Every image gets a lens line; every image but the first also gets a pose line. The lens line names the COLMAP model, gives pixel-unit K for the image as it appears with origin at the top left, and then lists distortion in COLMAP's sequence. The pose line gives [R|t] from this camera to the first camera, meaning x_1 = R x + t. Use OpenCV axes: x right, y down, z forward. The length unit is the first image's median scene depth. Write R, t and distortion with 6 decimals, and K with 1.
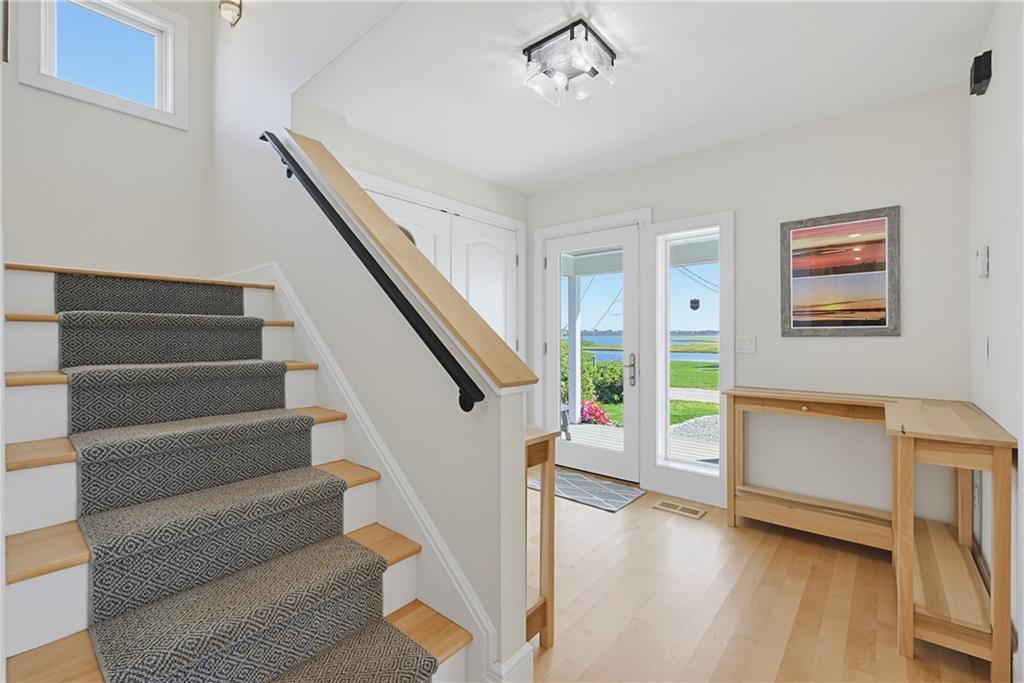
lens RADIAL K [[432.4, 0, 520.3], [0, 432.4, 331.0], [0, 0, 1]] dist [-0.002695, -0.000120]
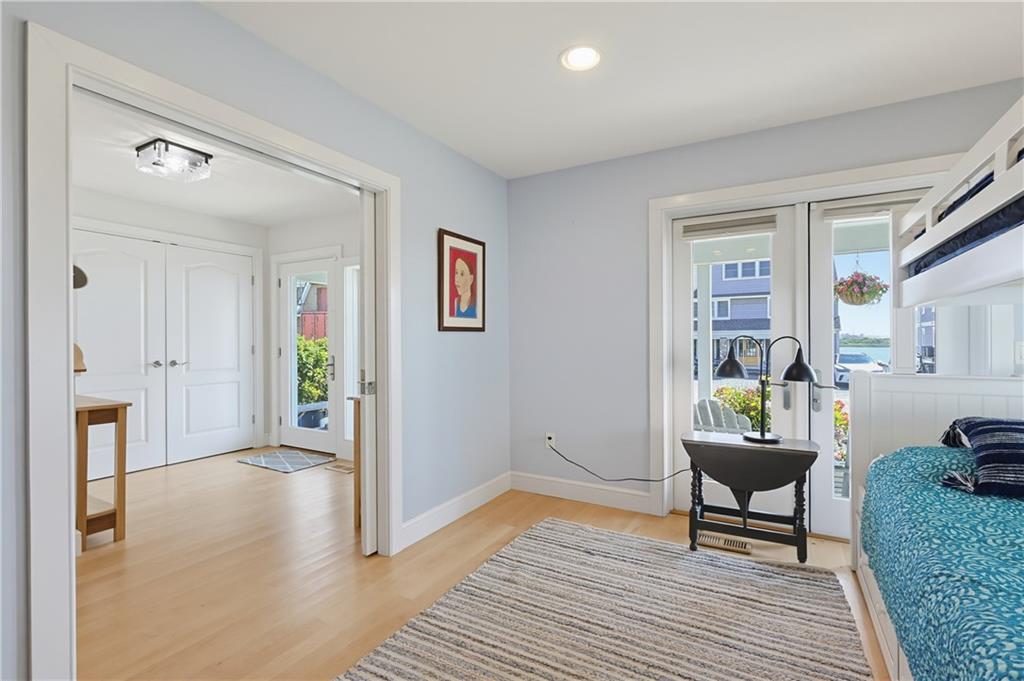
lens RADIAL K [[442.3, 0, 553.5], [0, 442.3, 336.9], [0, 0, 1]] dist [-0.000145, 0.000174]
pose [[0.975735, -0.001492, 0.218951, 0.625256], [0.001207, 0.999998, 0.001435, -0.005568], [-0.218952, -0.001136, 0.975735, -0.457485]]
